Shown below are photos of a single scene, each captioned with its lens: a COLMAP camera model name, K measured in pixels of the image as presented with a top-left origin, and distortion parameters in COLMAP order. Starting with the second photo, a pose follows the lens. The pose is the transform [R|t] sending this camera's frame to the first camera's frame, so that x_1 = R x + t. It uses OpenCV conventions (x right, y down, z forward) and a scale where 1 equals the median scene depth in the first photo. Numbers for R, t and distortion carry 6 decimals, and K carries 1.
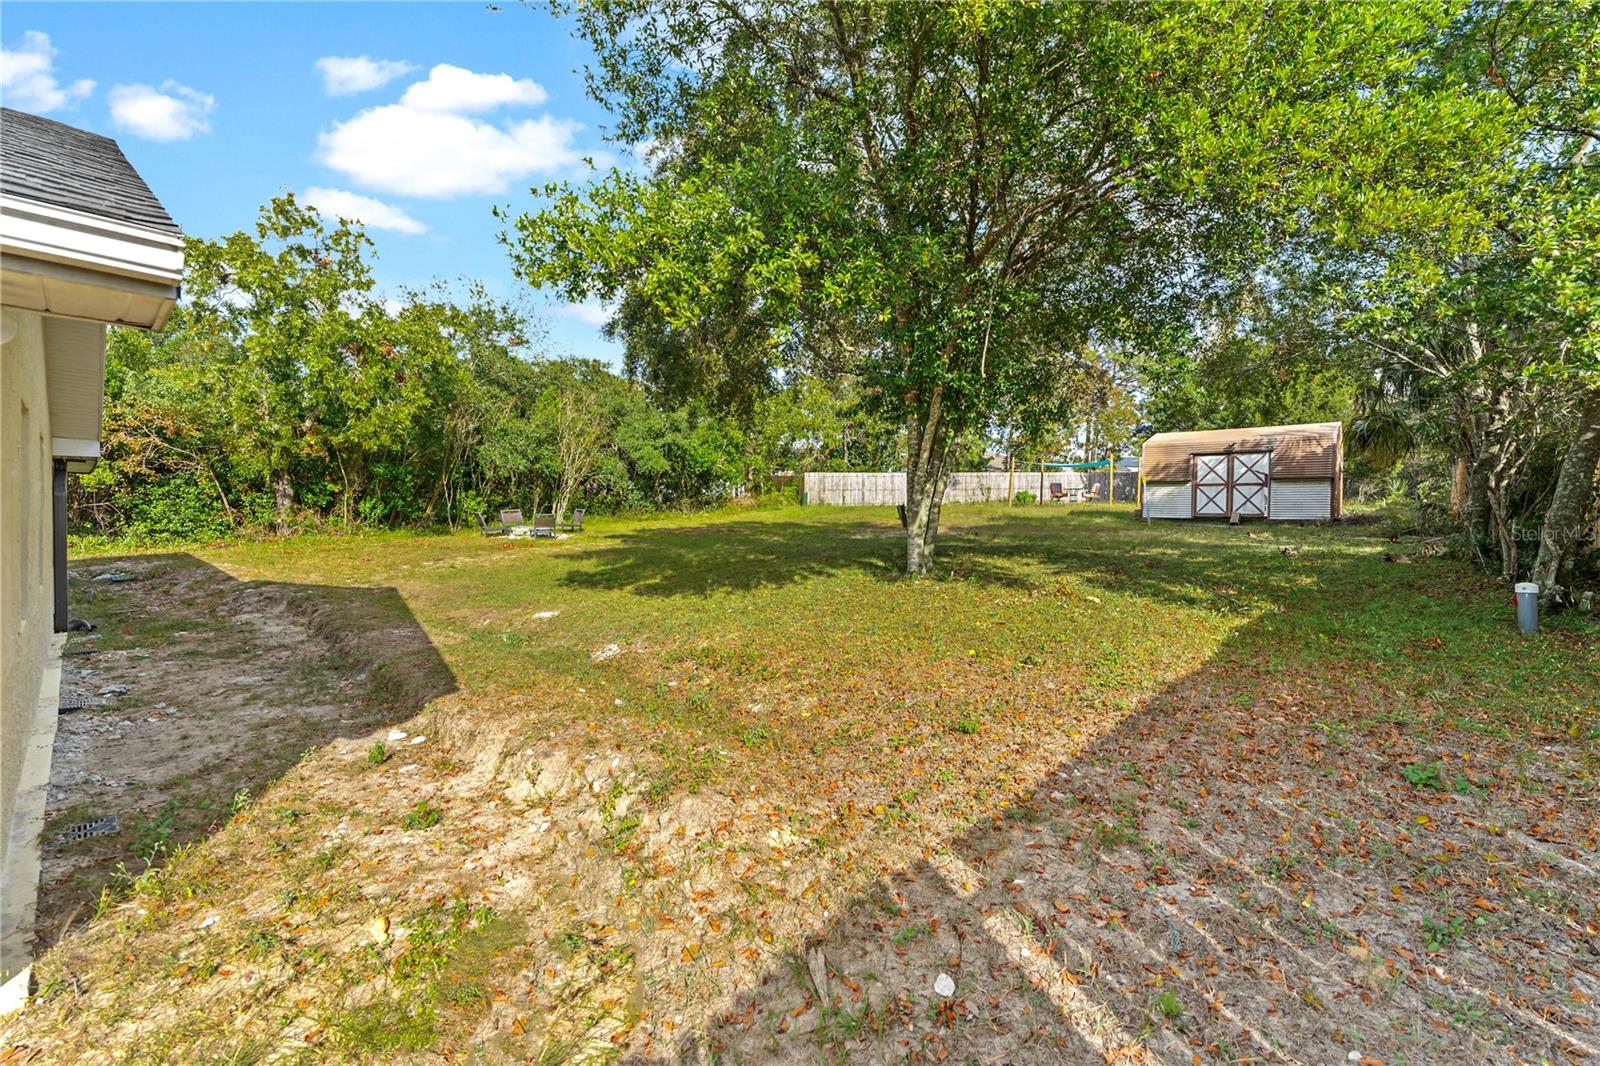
lens RADIAL K [[681.7, 0, 800.0], [0, 681.7, 533.0], [0, 0, 1]] dist [0.001563, 0.000155]
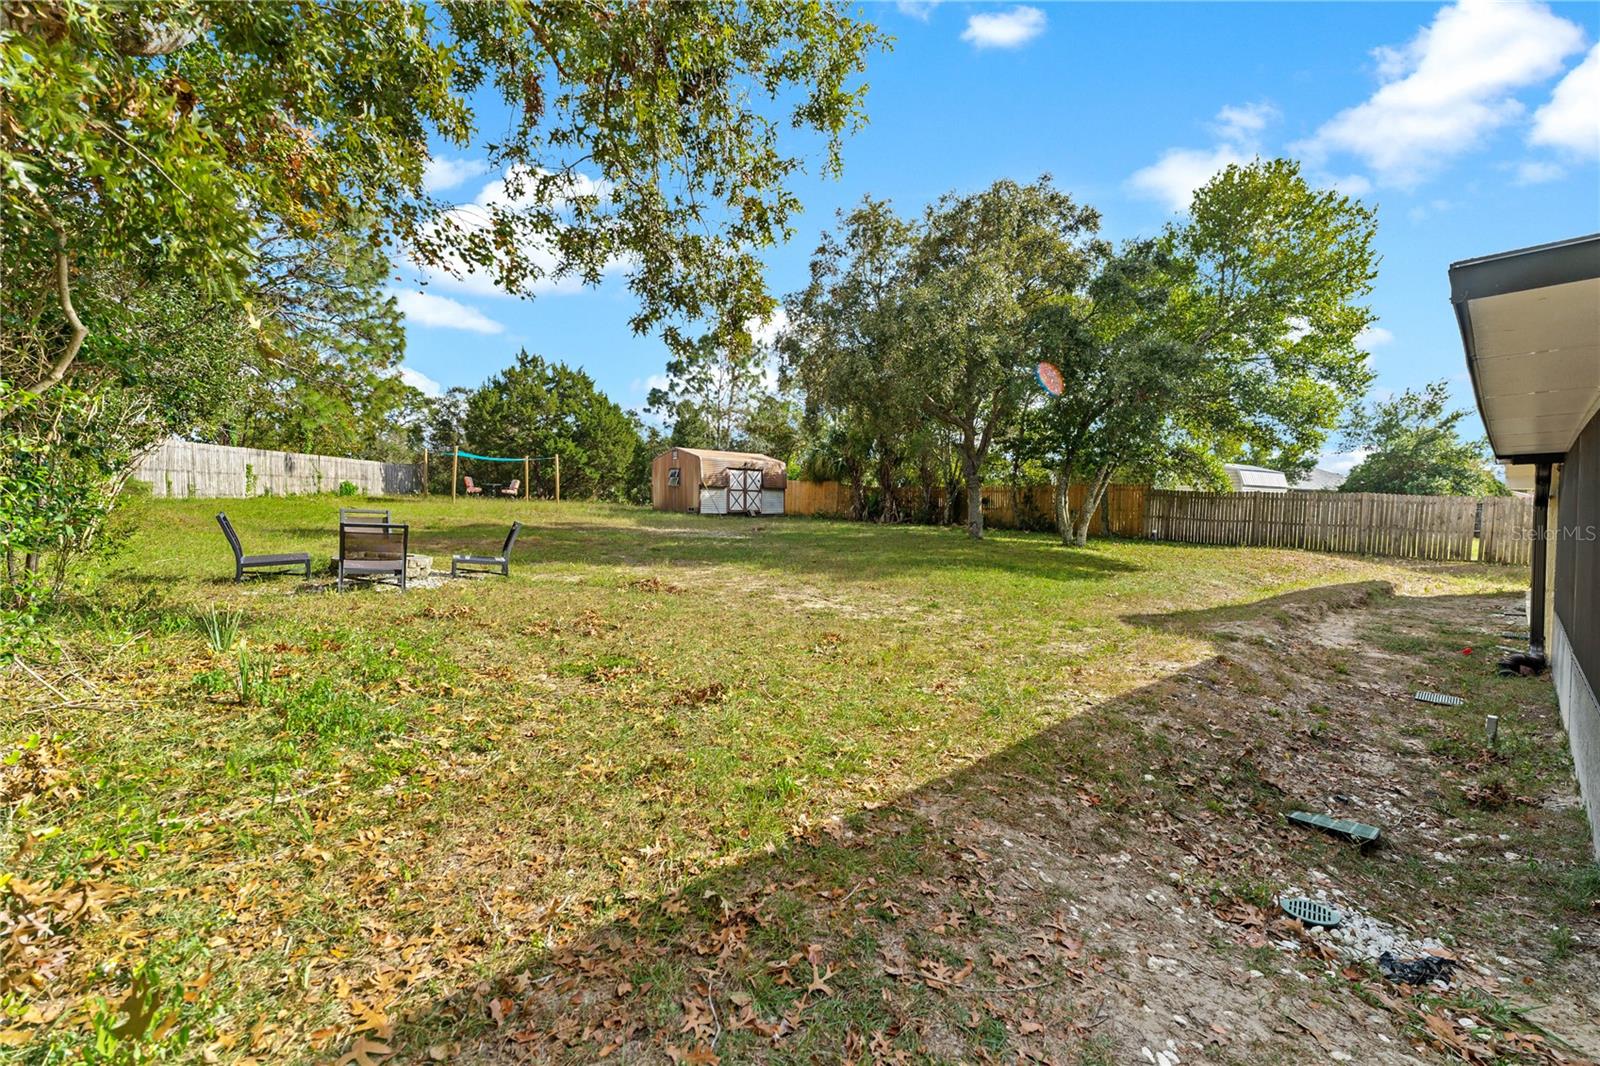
lens RADIAL K [[681.7, 0, 800.0], [0, 681.7, 533.0], [0, 0, 1]] dist [0.001563, 0.000155]
pose [[0.076959, -0.039954, 0.996233, -0.825590], [0.027643, 0.998898, 0.037925, -0.031038], [-0.996651, 0.024620, 0.077978, 0.755301]]
